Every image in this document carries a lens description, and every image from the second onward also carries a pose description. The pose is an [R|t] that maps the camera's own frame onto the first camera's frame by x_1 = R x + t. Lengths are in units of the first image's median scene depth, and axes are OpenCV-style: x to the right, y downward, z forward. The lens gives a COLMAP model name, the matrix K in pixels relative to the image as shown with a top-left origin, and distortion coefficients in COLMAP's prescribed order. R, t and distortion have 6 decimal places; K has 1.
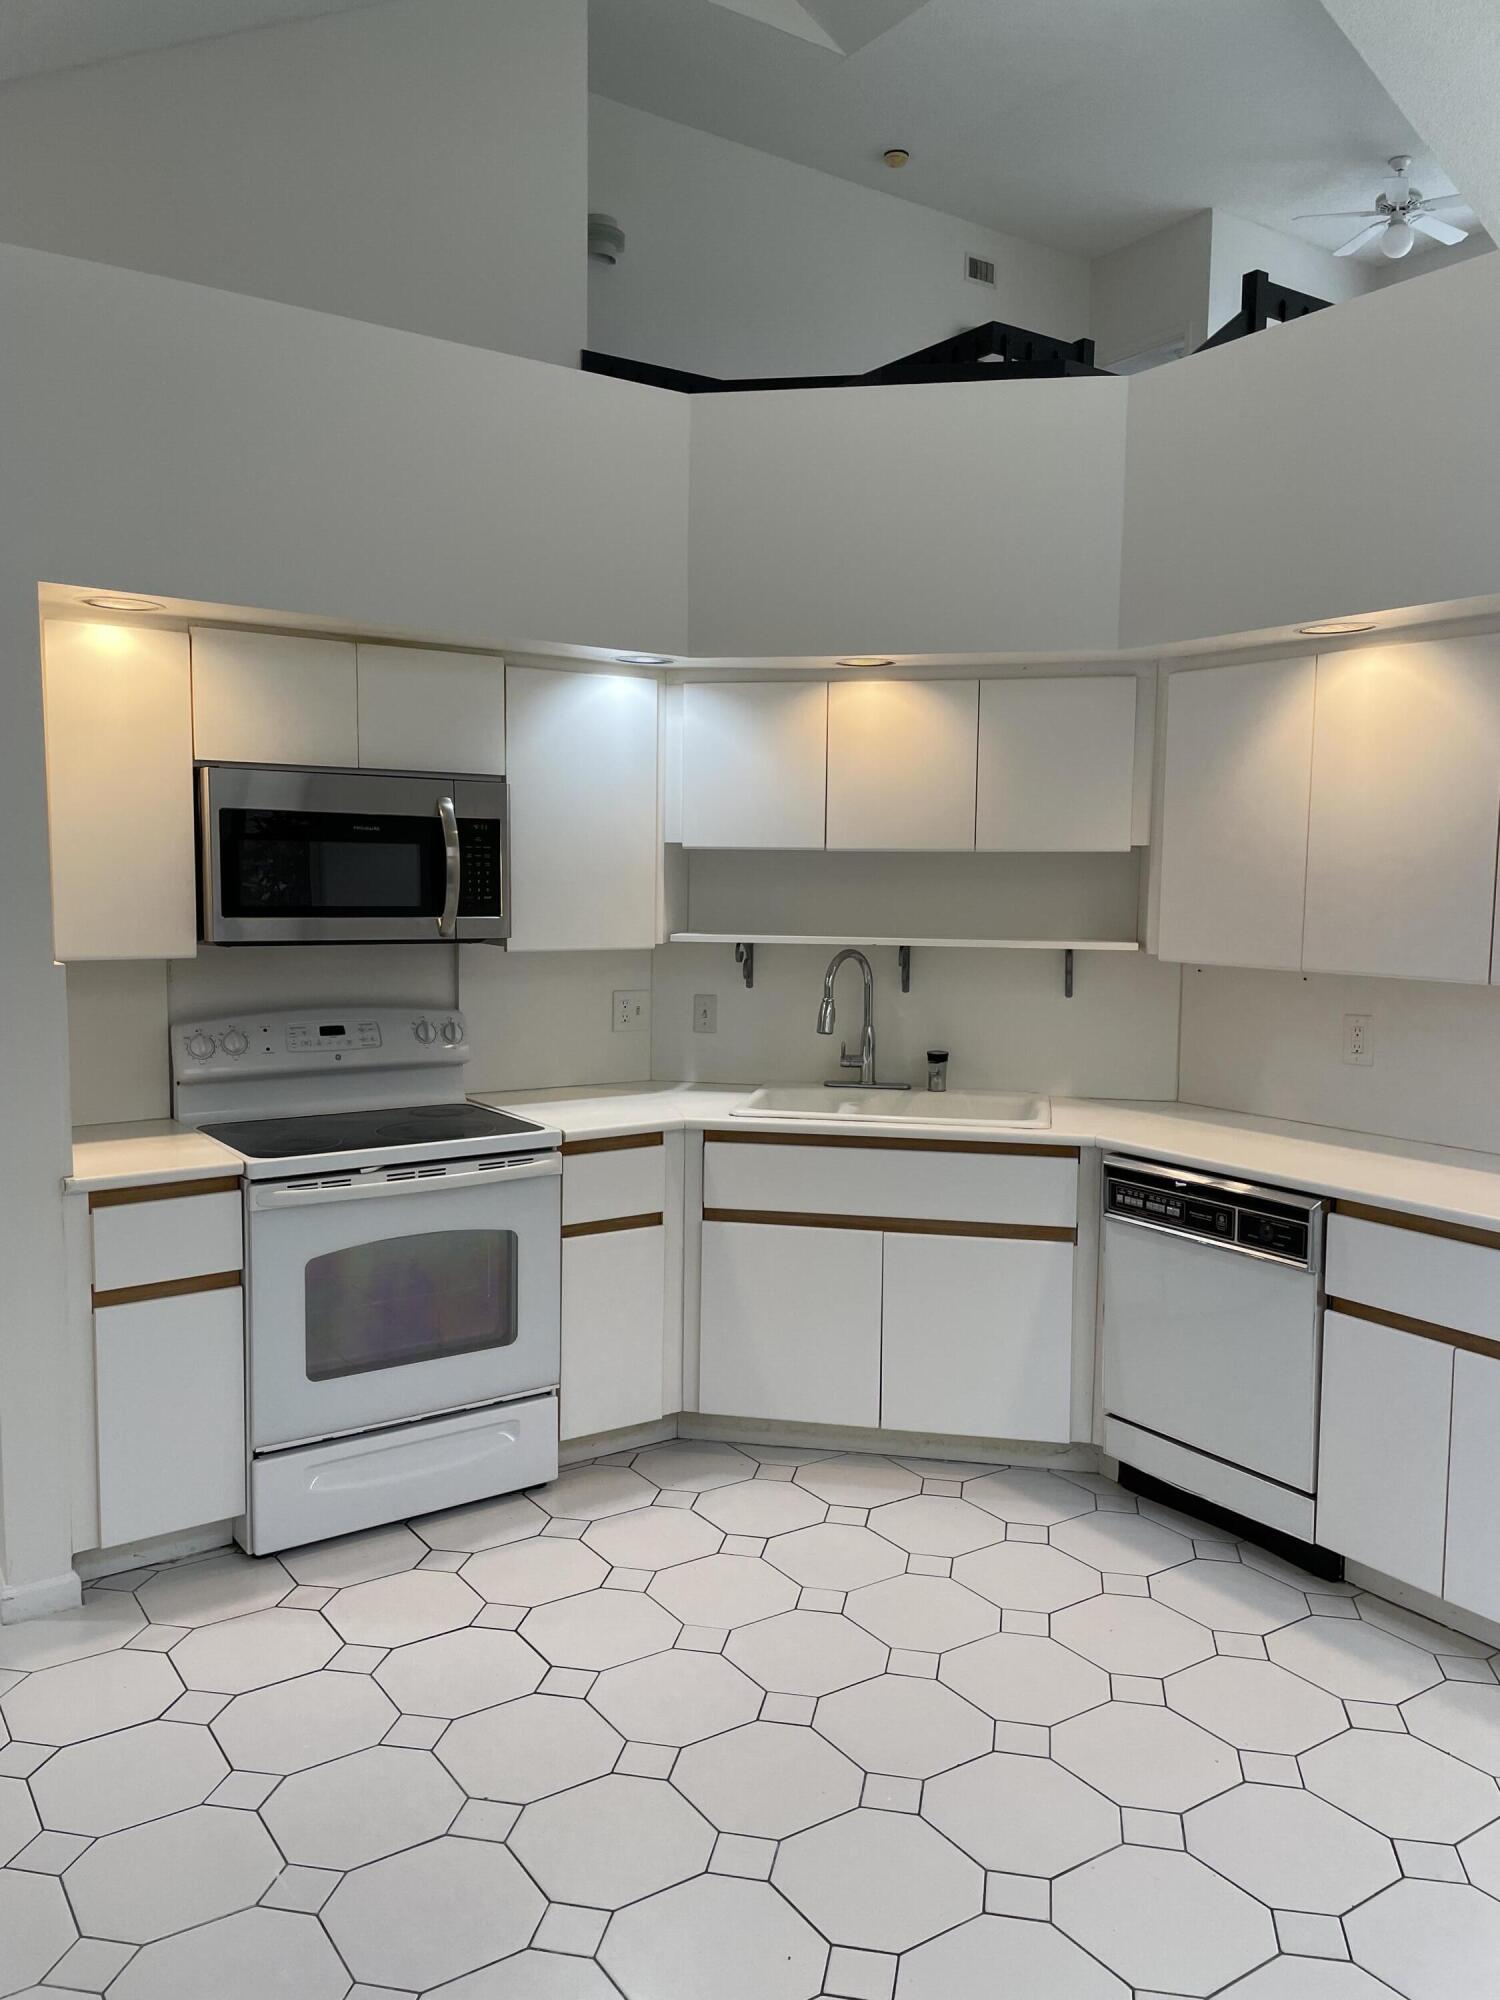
lens RADIAL K [[1525.2, 0, 758.2], [0, 1525.2, 1002.8], [0, 0, 1]] dist [0.109917, -0.126779]
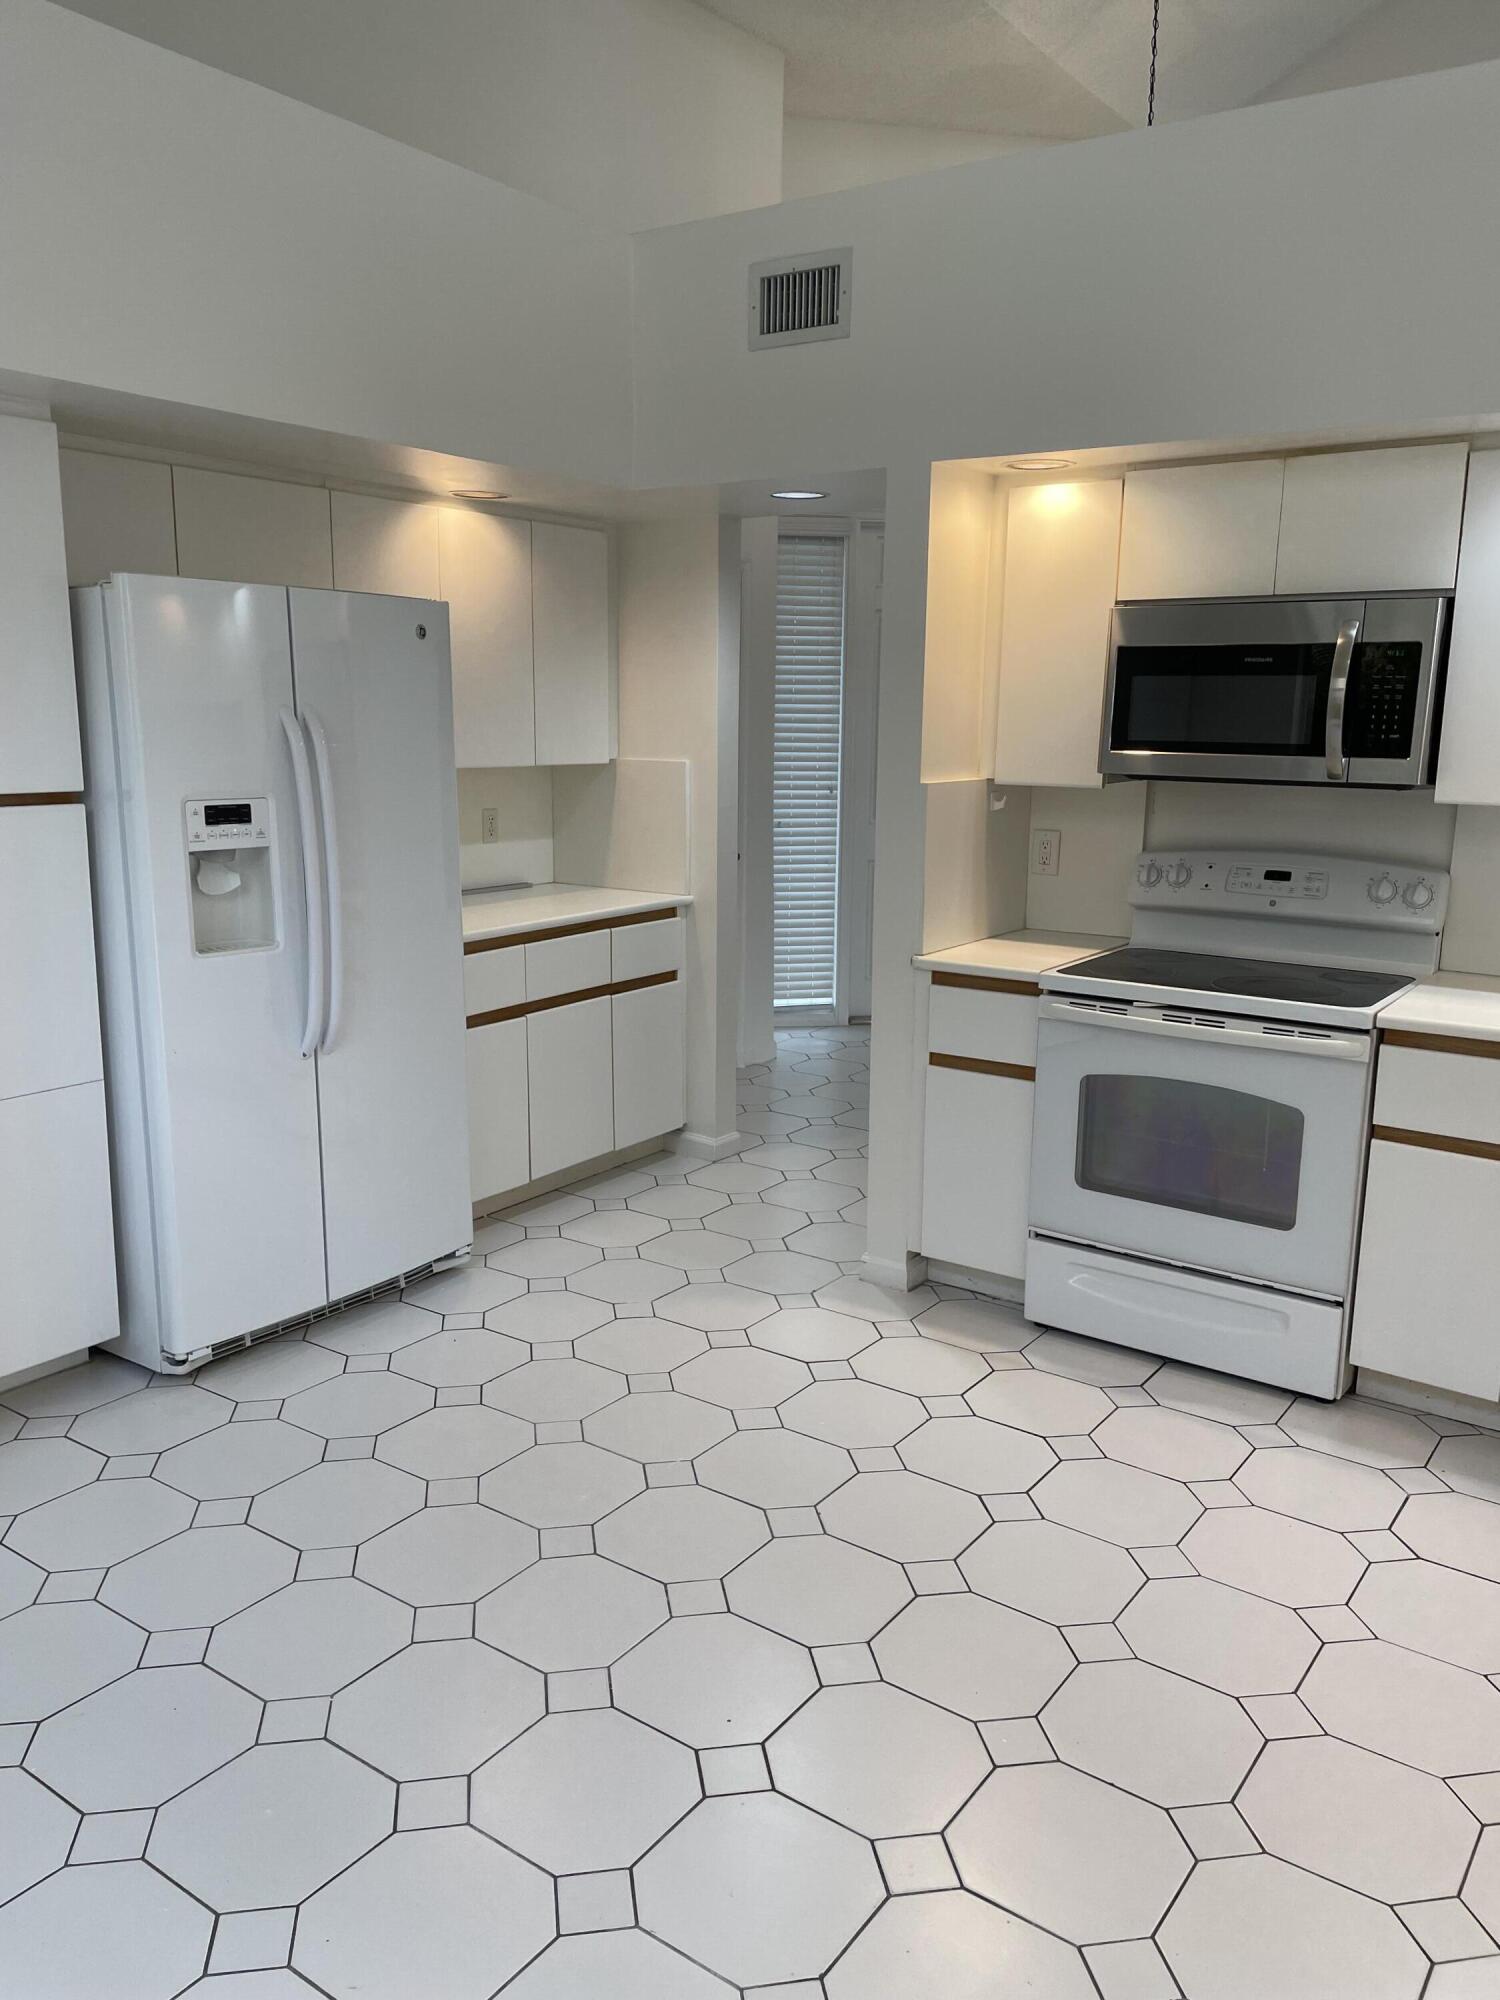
lens RADIAL K [[1525.2, 0, 758.2], [0, 1525.2, 1002.8], [0, 0, 1]] dist [0.109917, -0.126779]
pose [[0.346753, 0.172690, -0.921922, 0.567330], [-0.095666, 0.984291, 0.148391, -0.017430], [0.933065, 0.036742, 0.357826, 0.384917]]
